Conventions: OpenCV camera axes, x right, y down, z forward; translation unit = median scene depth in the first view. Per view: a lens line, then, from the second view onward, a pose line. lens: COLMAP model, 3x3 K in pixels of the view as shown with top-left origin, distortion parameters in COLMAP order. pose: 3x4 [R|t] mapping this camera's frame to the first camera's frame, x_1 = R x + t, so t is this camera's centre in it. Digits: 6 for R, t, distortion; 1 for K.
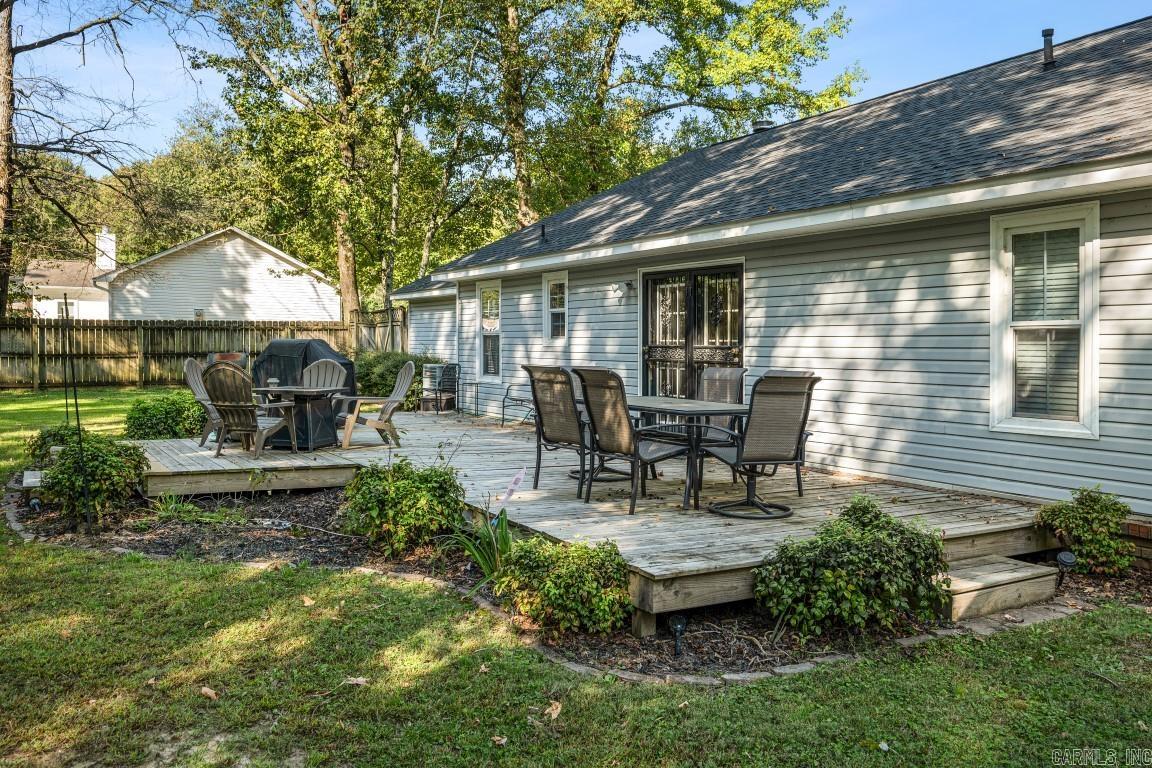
lens RADIAL K [[926.3, 0, 576.0], [0, 926.3, 384.0], [0, 0, 1]] dist [0.051365, -0.002653]
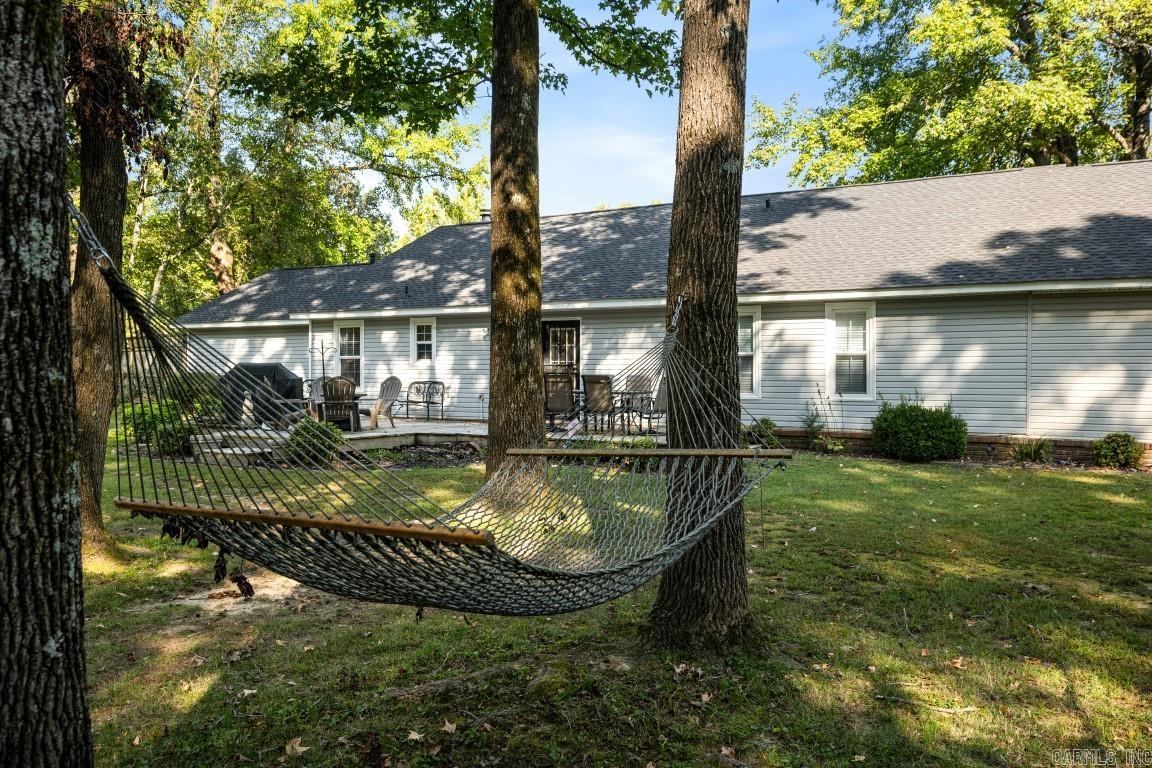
lens RADIAL K [[926.3, 0, 576.0], [0, 926.3, 384.0], [0, 0, 1]] dist [0.051365, -0.002653]
pose [[0.878765, -0.023923, 0.476655, -0.713429], [0.032388, 0.999430, -0.009552, 0.016548], [-0.476154, 0.023832, 0.879039, -0.634651]]
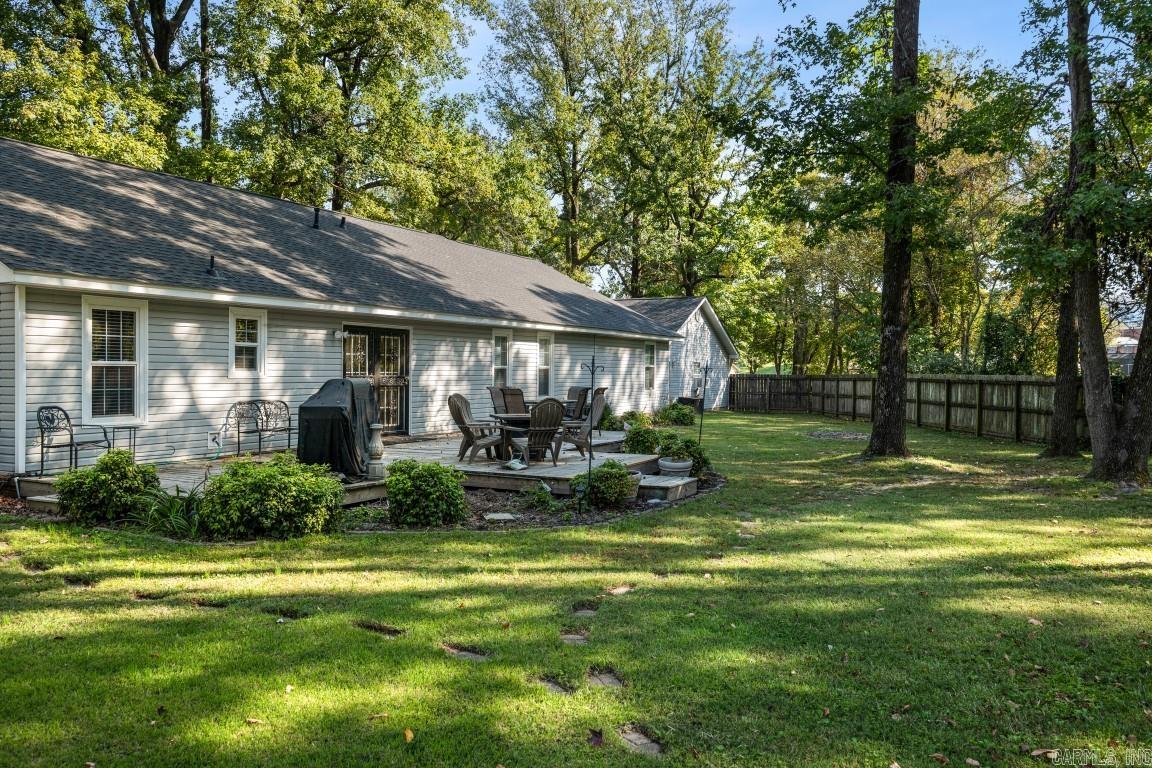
lens RADIAL K [[926.3, 0, 576.0], [0, 926.3, 384.0], [0, 0, 1]] dist [0.051365, -0.002653]
pose [[-0.553497, 0.037958, 0.831986, -1.502169], [0.091222, 0.995714, 0.015260, -0.020235], [-0.827841, 0.084342, -0.554587, 1.714682]]
